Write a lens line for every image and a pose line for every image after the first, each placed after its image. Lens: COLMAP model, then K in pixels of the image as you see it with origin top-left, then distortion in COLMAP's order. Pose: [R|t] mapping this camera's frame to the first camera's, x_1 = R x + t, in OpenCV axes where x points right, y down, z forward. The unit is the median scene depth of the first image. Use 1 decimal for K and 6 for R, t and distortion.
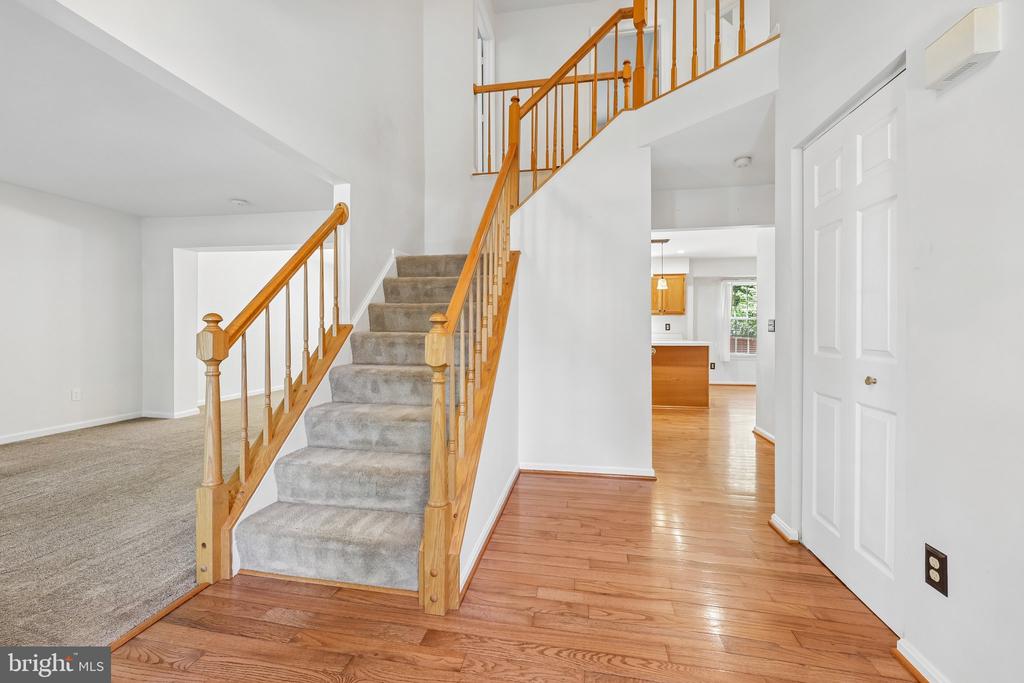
lens RADIAL K [[420.0, 0, 508.9], [0, 420.0, 332.1], [0, 0, 1]] dist [0.000342, -0.000335]
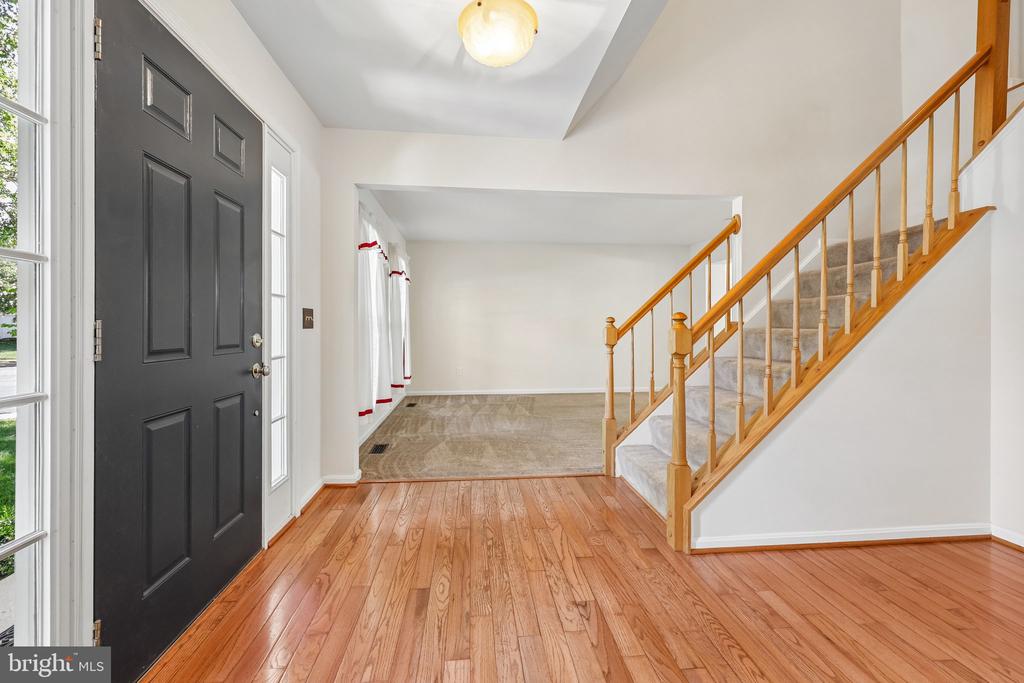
lens RADIAL K [[420.0, 0, 504.4], [0, 420.0, 336.8], [0, 0, 1]] dist [0.000342, -0.000335]
pose [[0.253862, 0.007827, -0.967209, 0.739327], [-0.005066, 0.999964, 0.006763, 0.022862], [0.967227, 0.003184, 0.253892, 0.147190]]
